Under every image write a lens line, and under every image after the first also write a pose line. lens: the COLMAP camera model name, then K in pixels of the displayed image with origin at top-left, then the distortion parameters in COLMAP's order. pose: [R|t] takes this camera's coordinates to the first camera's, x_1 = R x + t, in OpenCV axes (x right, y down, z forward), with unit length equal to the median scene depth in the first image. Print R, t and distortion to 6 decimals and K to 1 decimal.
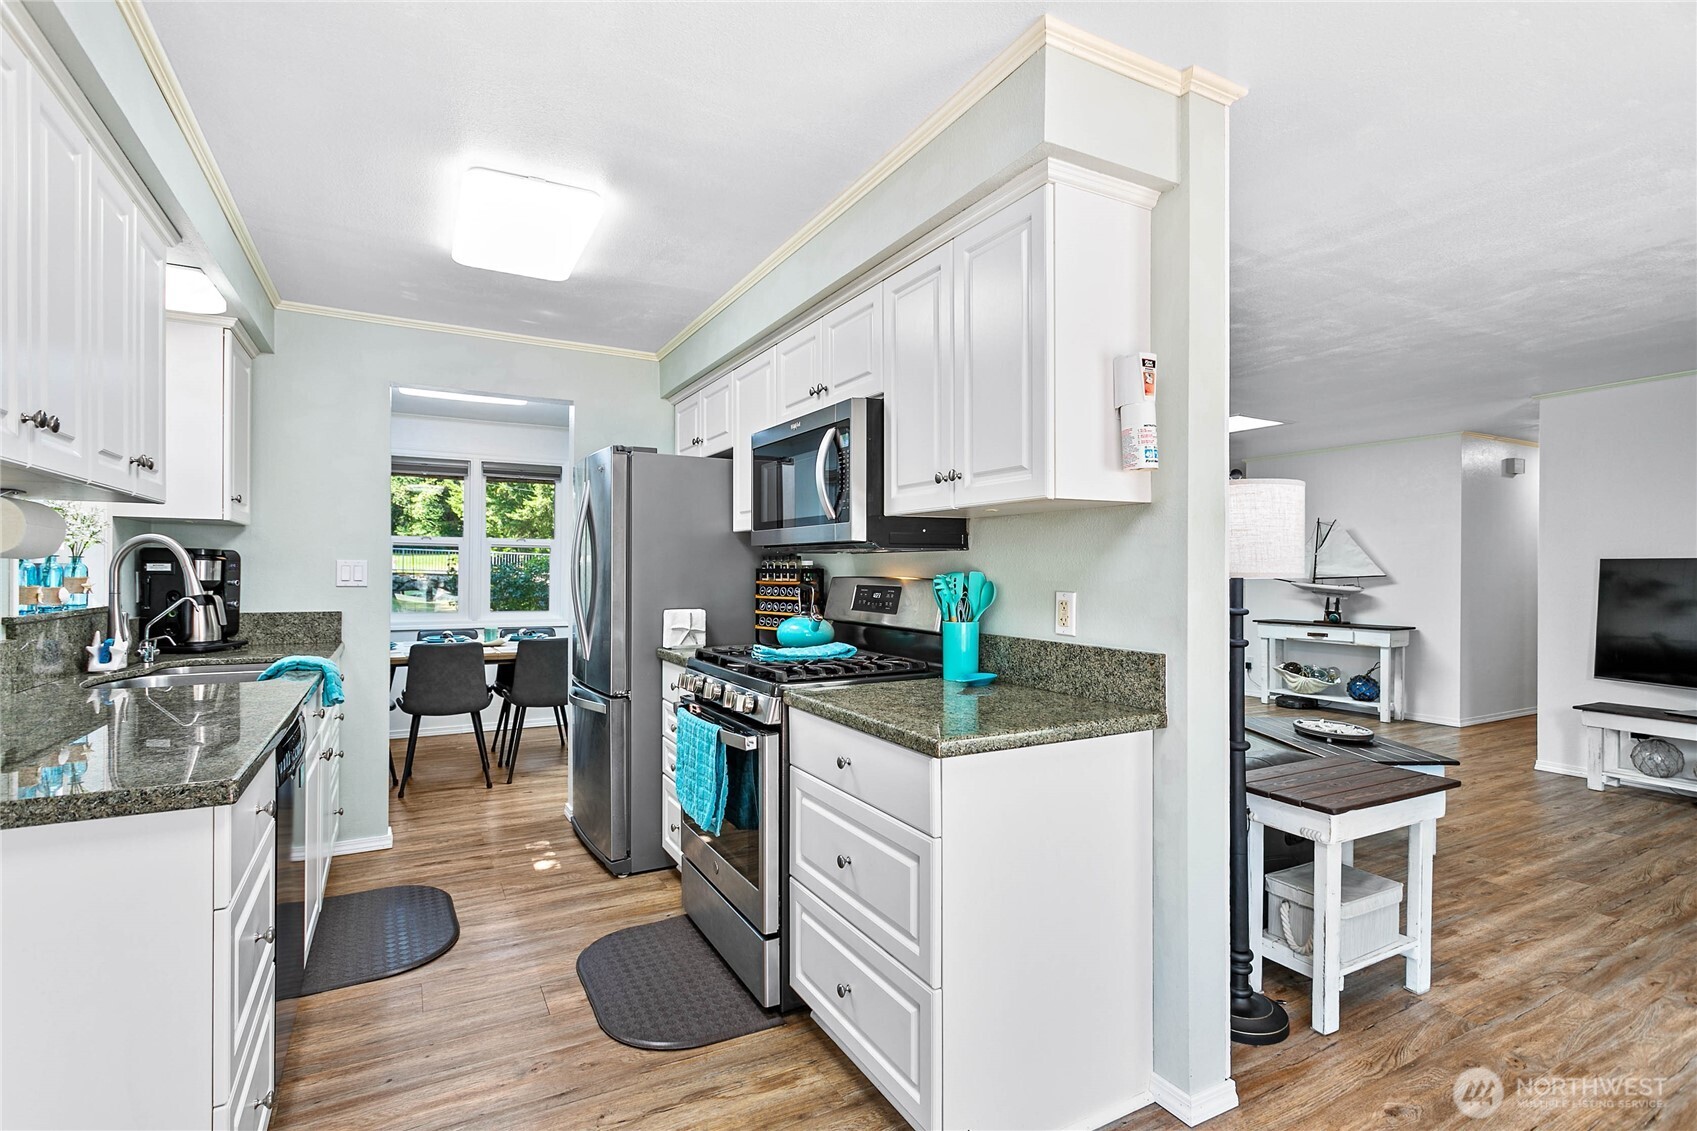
lens RADIAL K [[801.6, 0, 838.7], [0, 801.6, 565.2], [0, 0, 1]] dist [0.000198, 0.000219]
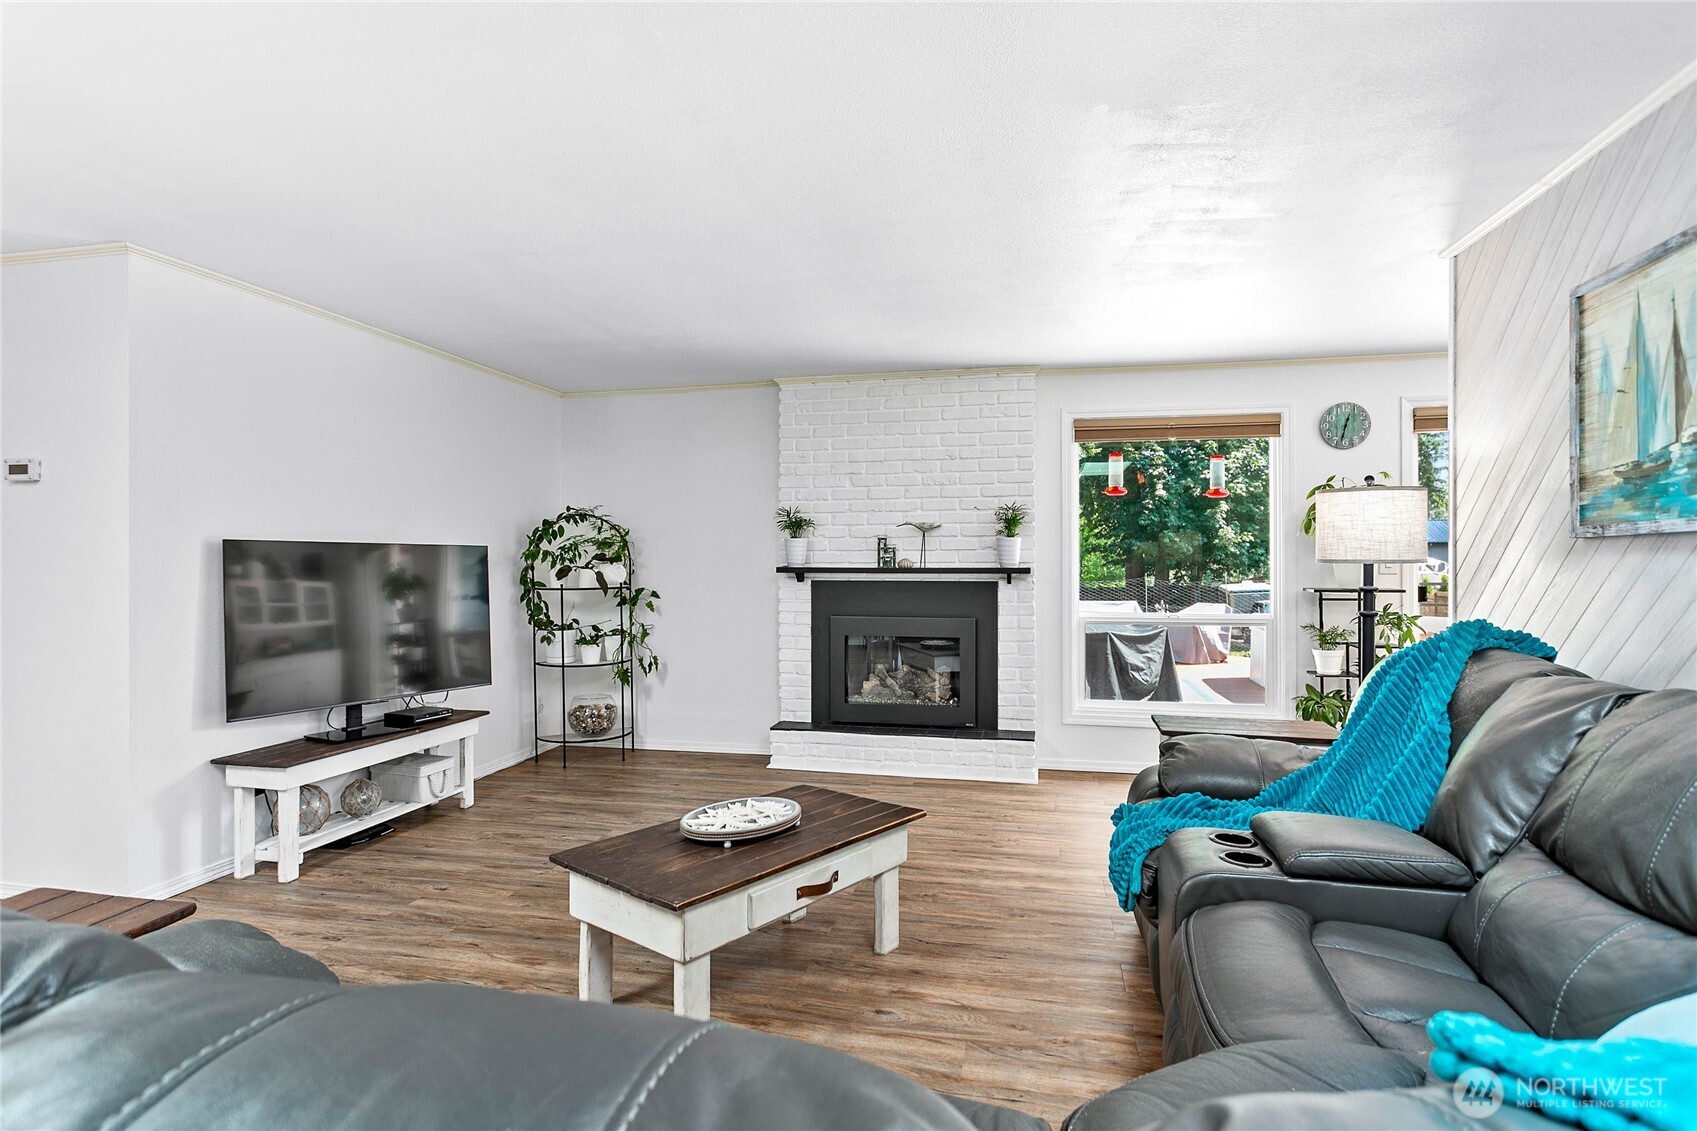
lens RADIAL K [[871.2, 0, 848.5], [0, 871.2, 565.5], [0, 0, 1]] dist [-0.004949, -0.000796]
pose [[-0.754205, -0.004679, 0.656622, 0.078758], [-0.006601, 0.999978, -0.000456, 0.008176], [-0.656605, -0.004678, -0.754220, 0.935744]]
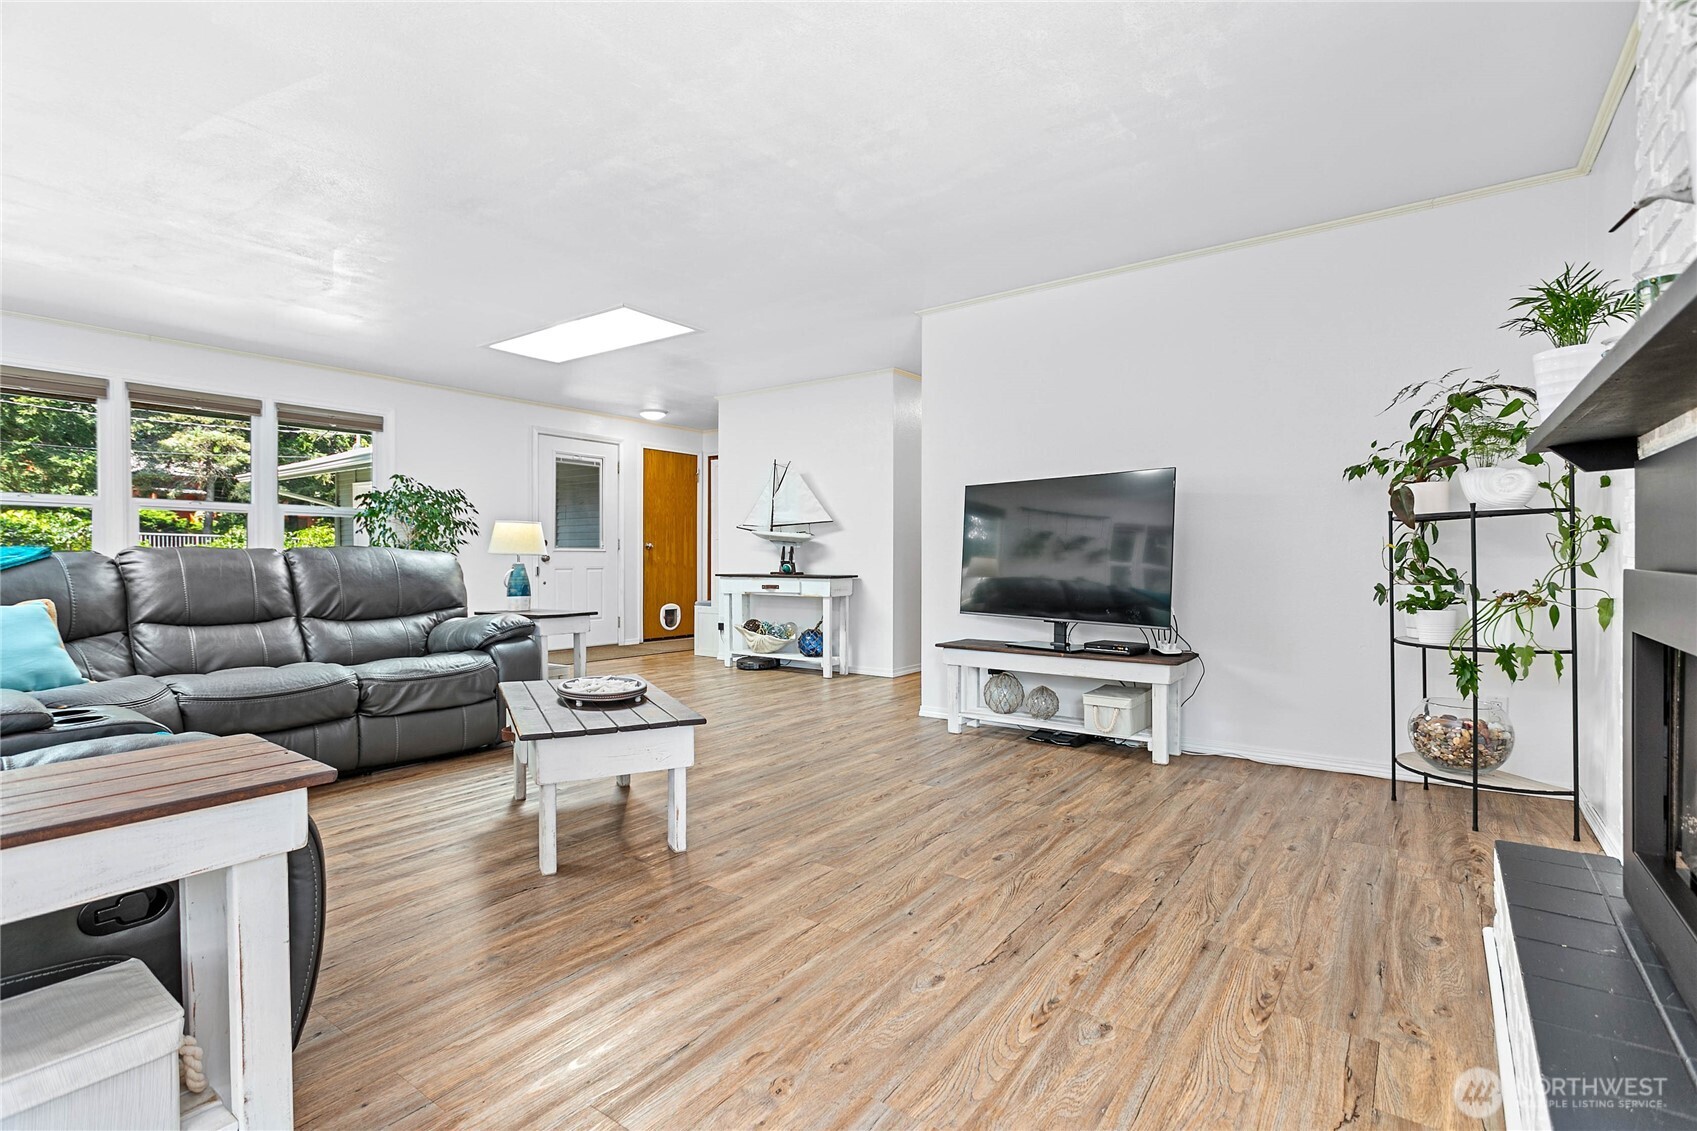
lens RADIAL K [[806.0, 0, 841.2], [0, 806.0, 549.7], [0, 0, 1]] dist [0.002779, 0.001011]
pose [[0.904099, -0.001258, 0.427320, 0.323109], [0.001543, 0.999999, -0.000319, 0.052165], [-0.427320, 0.000948, 0.904100, 0.162441]]
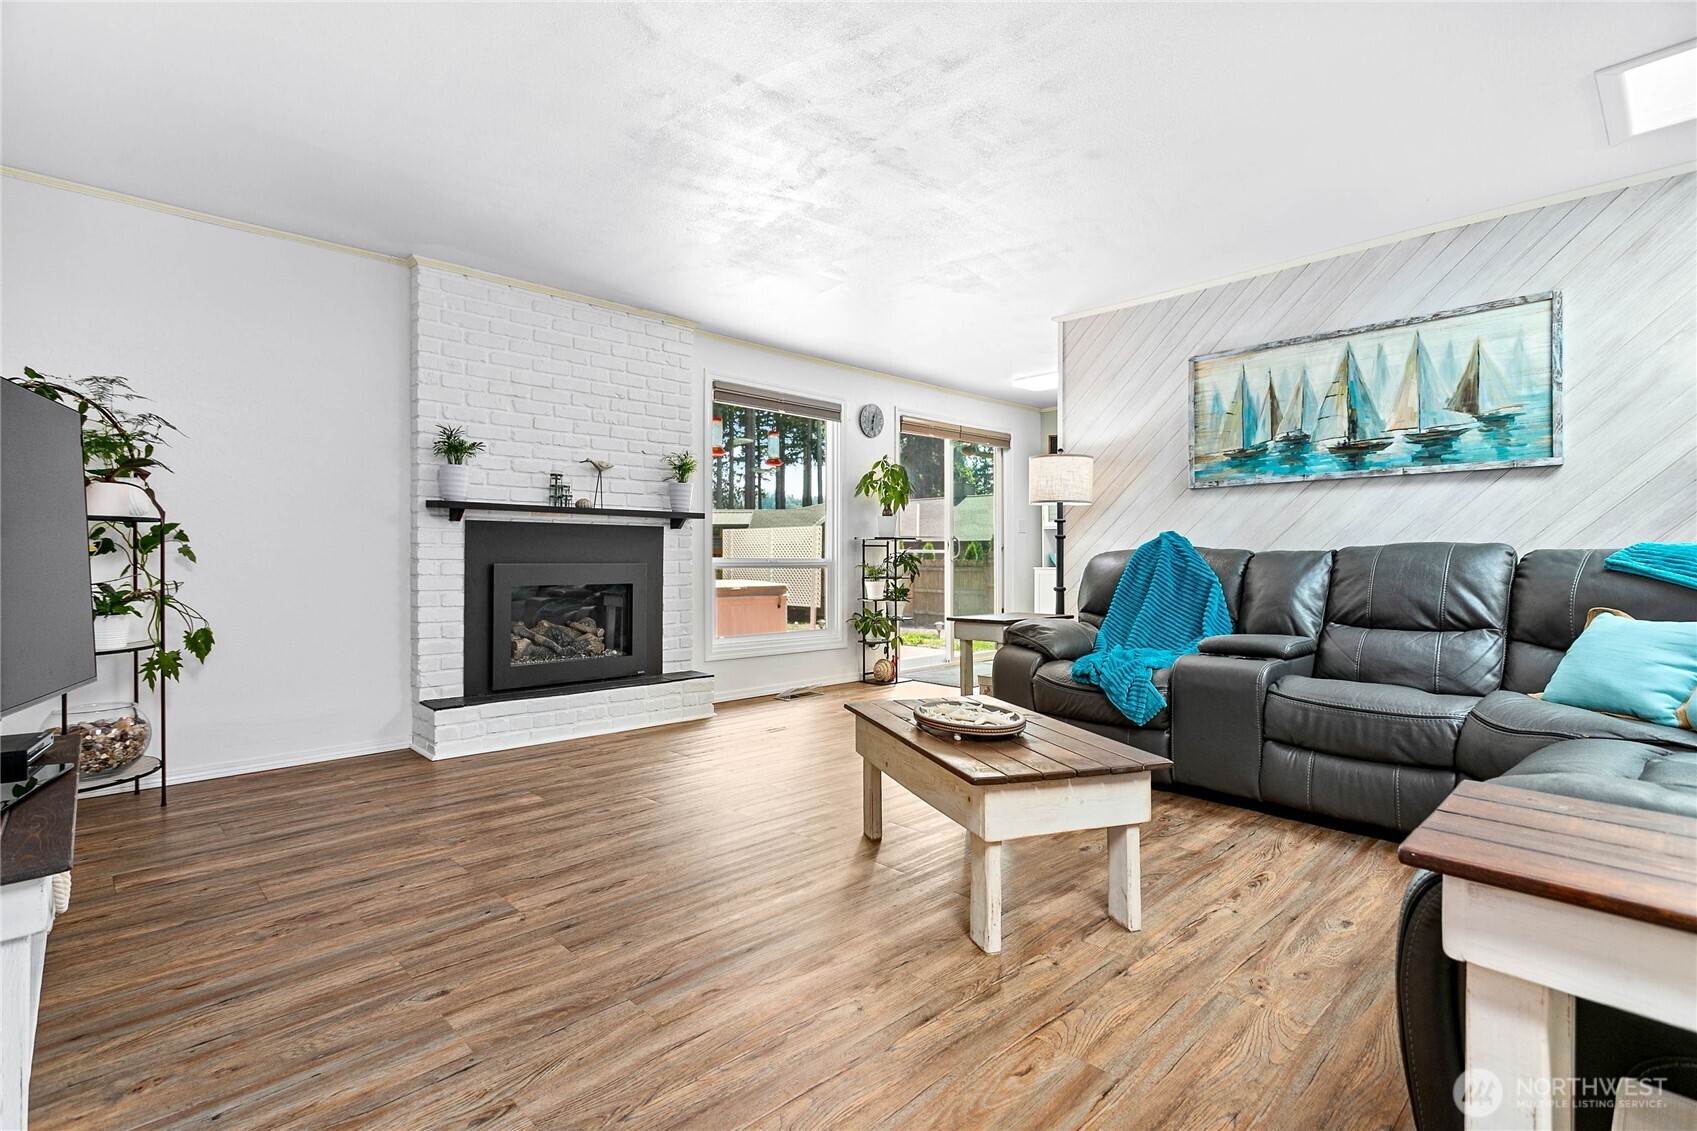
lens RADIAL K [[800.7, 0, 838.3], [0, 800.7, 557.1], [0, 0, 1]] dist [-0.000054, 0.000829]
pose [[-0.964207, -0.003277, -0.265131, 0.561602], [-0.000960, 0.999960, -0.008869, 0.058486], [0.265150, -0.008297, -0.964171, 1.004583]]
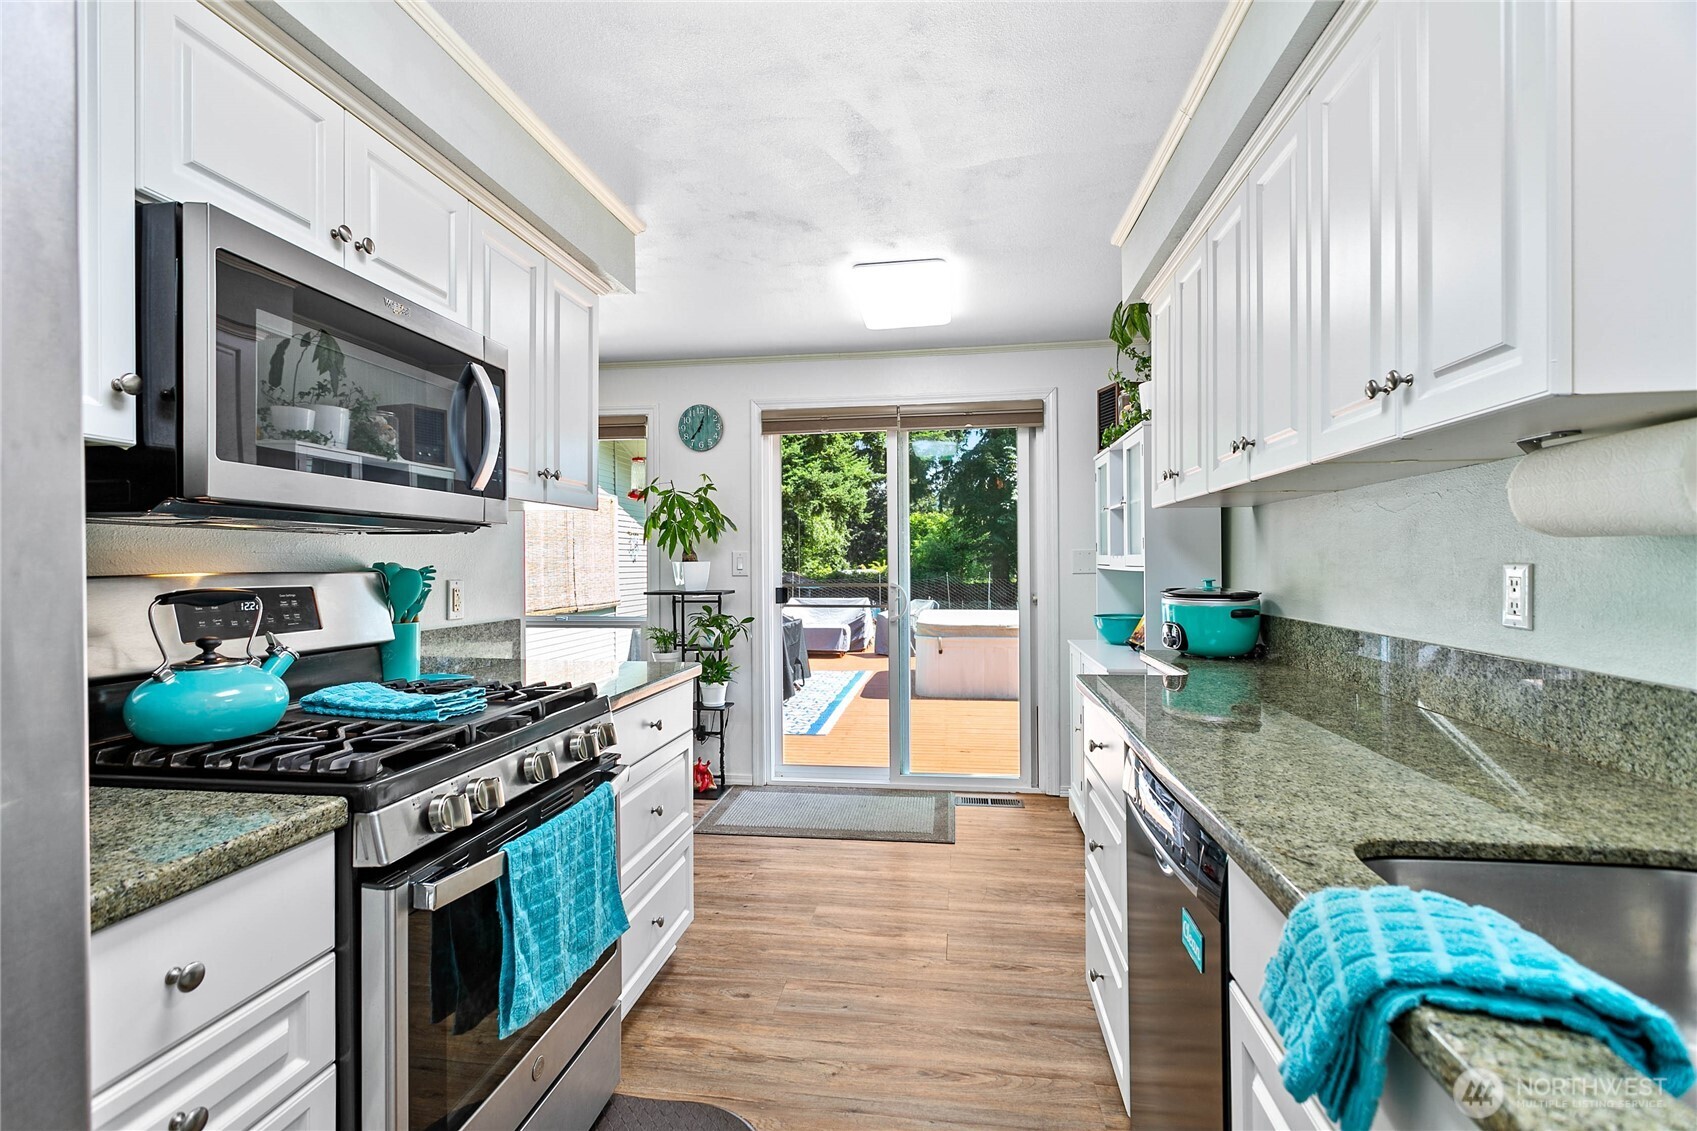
lens RADIAL K [[802.7, 0, 843.1], [0, 802.7, 562.6], [0, 0, 1]] dist [0.001374, 0.001440]
pose [[-0.801930, -0.001133, 0.597417, -0.280776], [-0.002553, 0.999996, -0.001530, 0.000785], [-0.597413, -0.002752, -0.801929, 0.551982]]
